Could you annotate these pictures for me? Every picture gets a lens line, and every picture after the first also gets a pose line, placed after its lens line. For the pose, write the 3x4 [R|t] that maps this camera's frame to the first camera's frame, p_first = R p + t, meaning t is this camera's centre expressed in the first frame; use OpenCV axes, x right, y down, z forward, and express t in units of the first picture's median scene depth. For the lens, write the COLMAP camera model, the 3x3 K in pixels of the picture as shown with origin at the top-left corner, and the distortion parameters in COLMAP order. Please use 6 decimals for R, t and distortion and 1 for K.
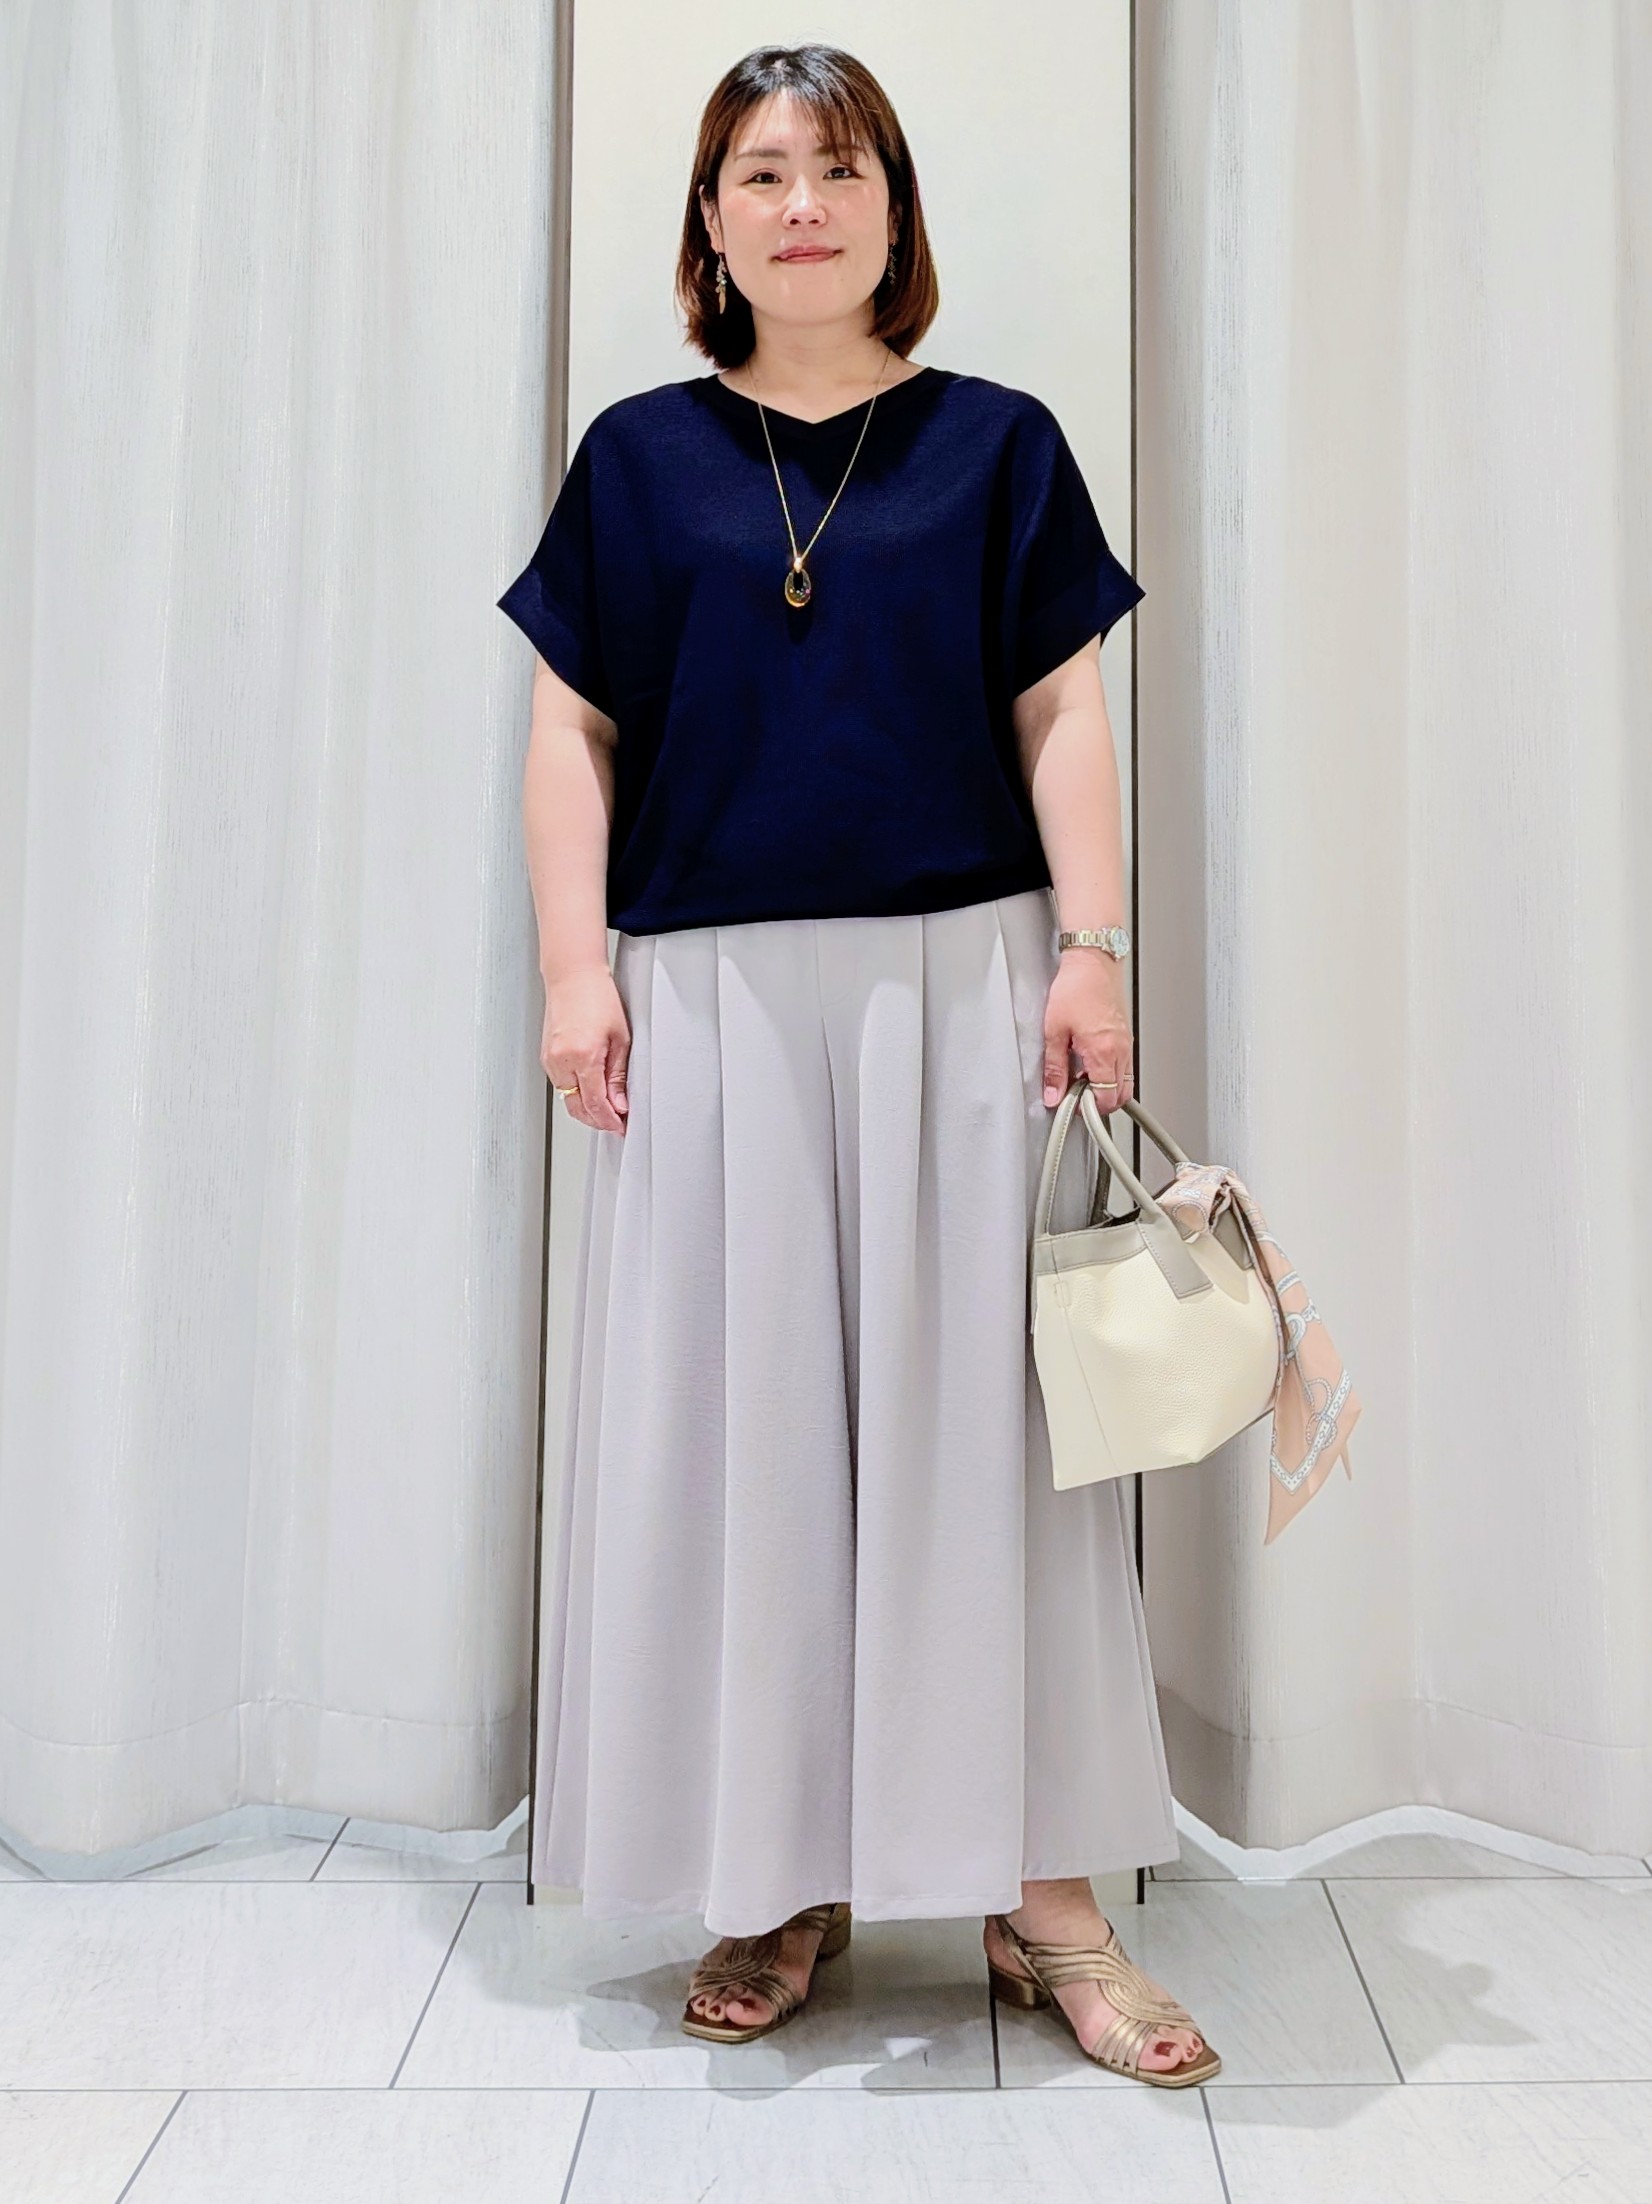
lens RADIAL K [[1537.9, 0, 821.7], [0, 1537.9, 1089.2], [0, 0, 1]] dist [0.009149, 0.006443]
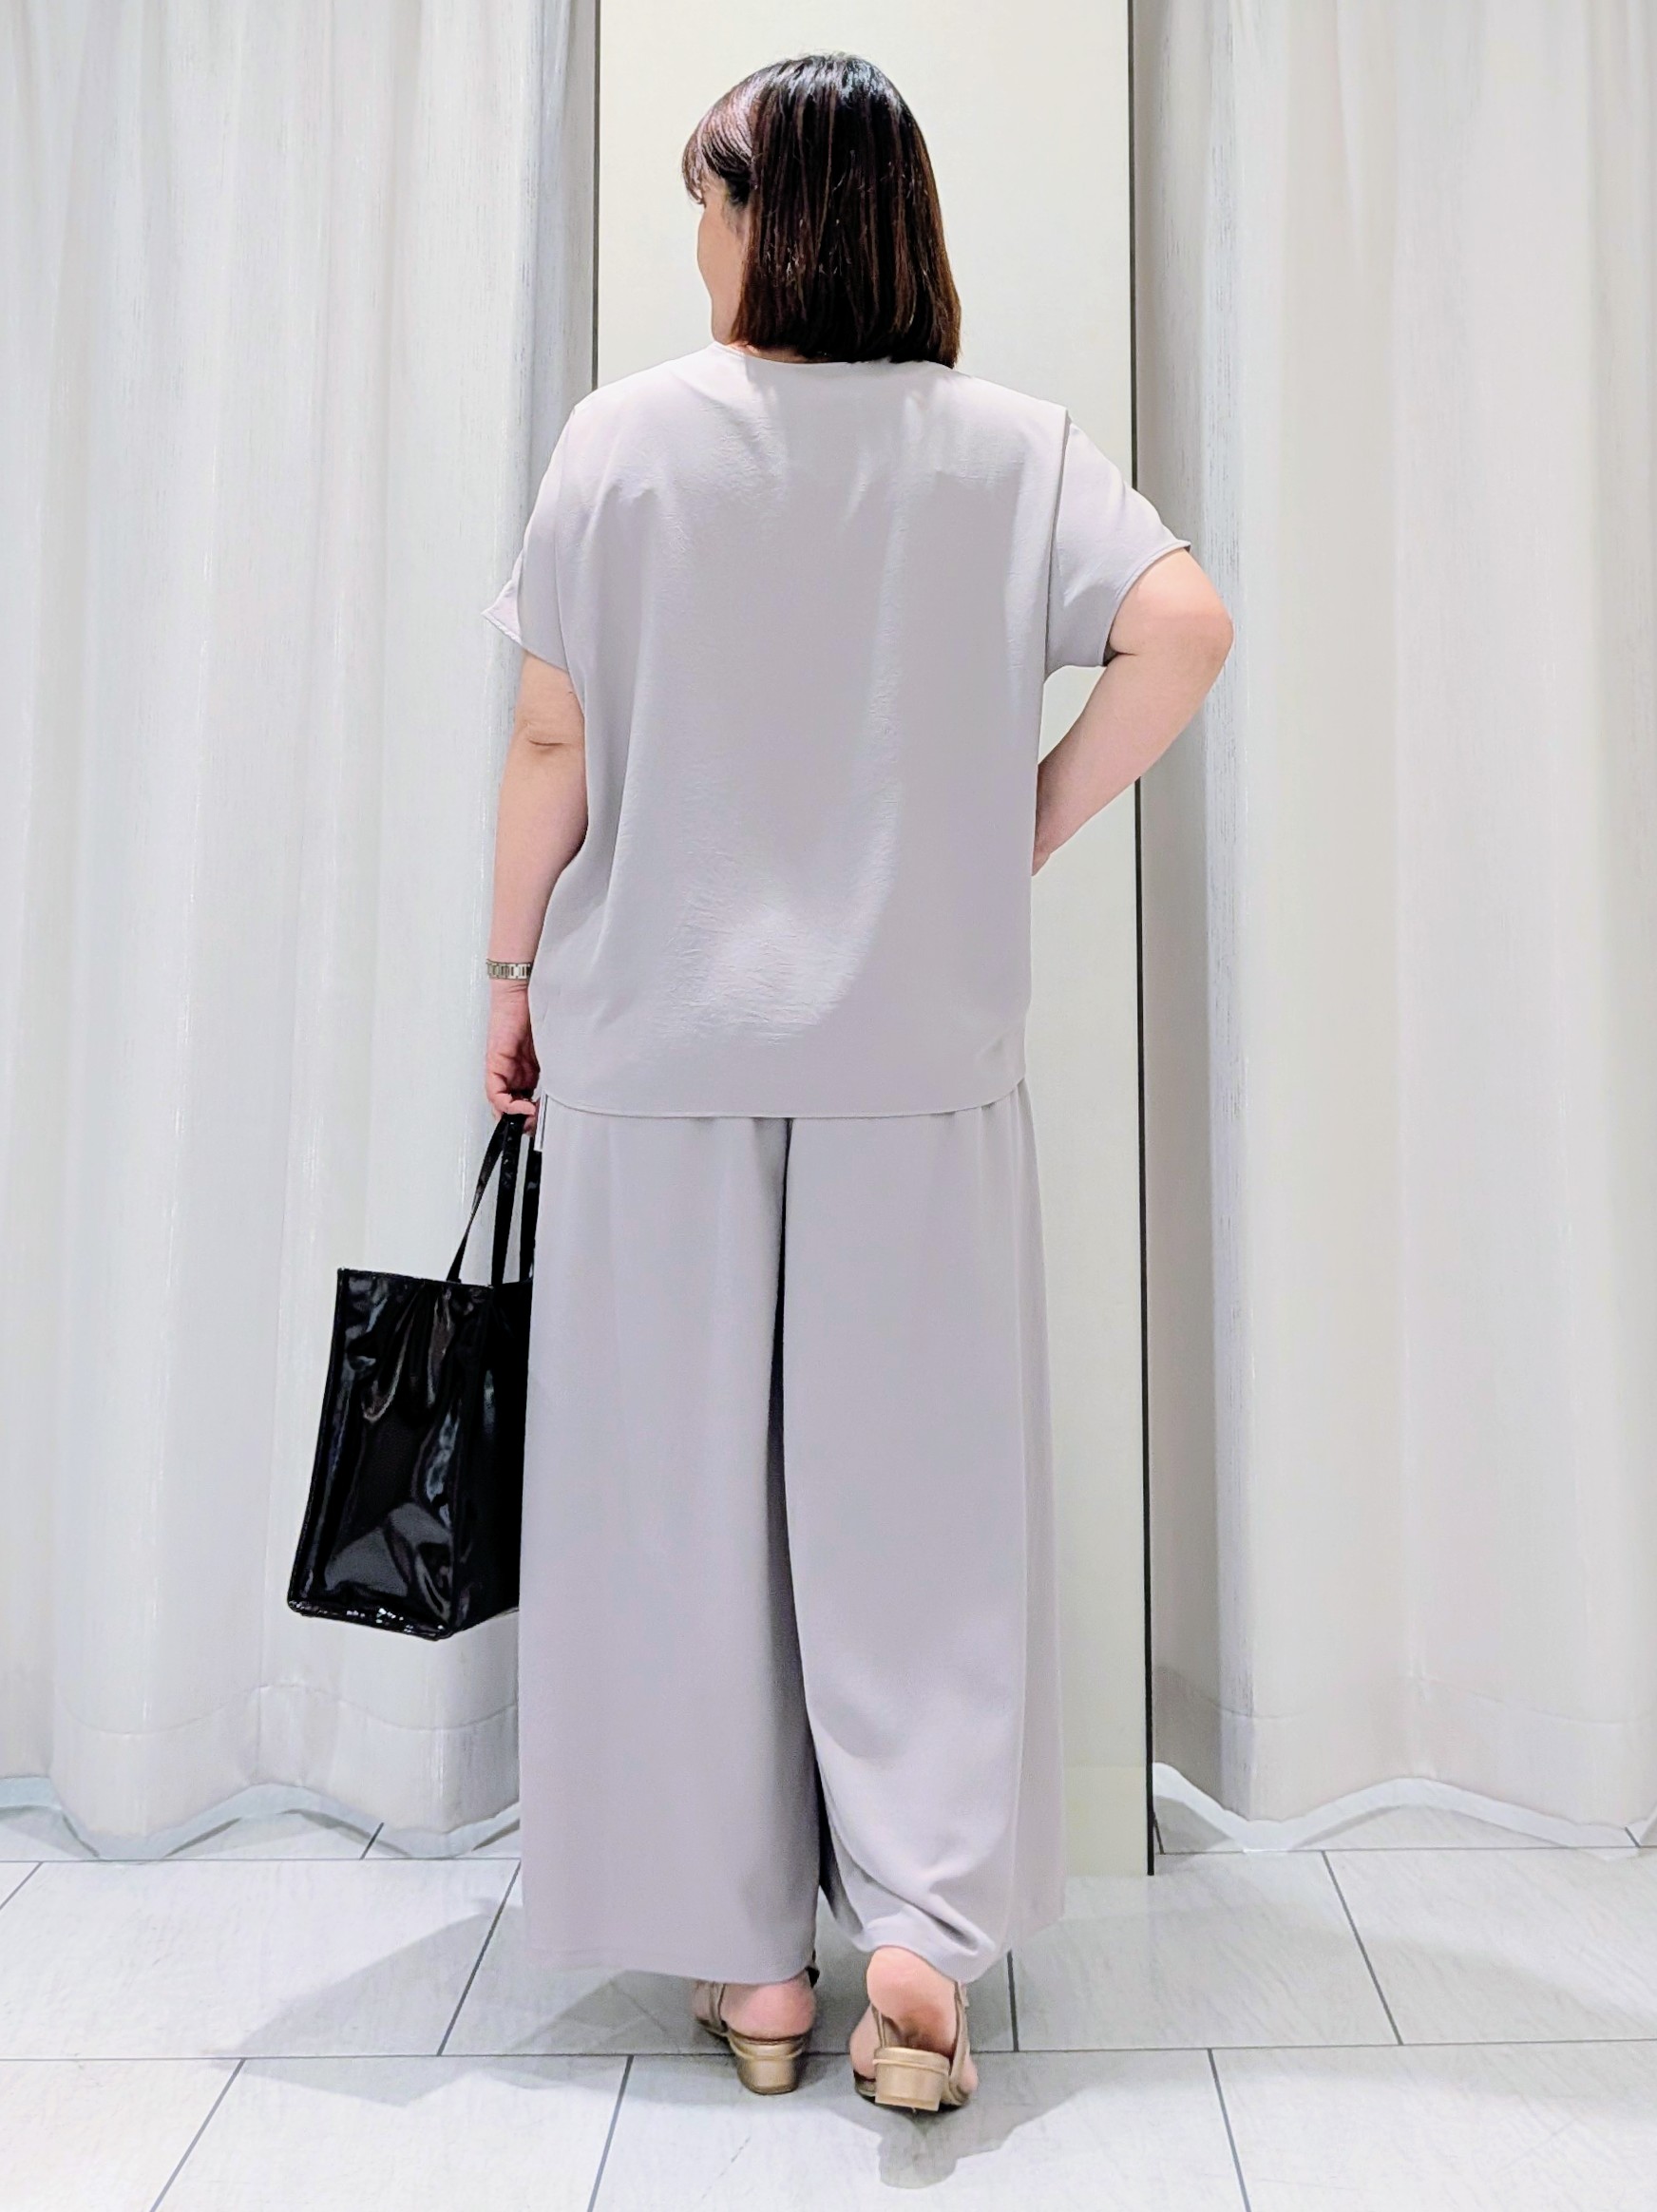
lens RADIAL K [[1863.3, 0, 834.7], [0, 1863.3, 1109.8], [0, 0, 1]] dist [0.016002, 0.003924]
pose [[0.999978, -0.006474, 0.001459, -0.006939], [0.006474, 0.999979, 0.000177, 0.004340], [-0.001460, -0.000168, 0.999999, -0.273847]]
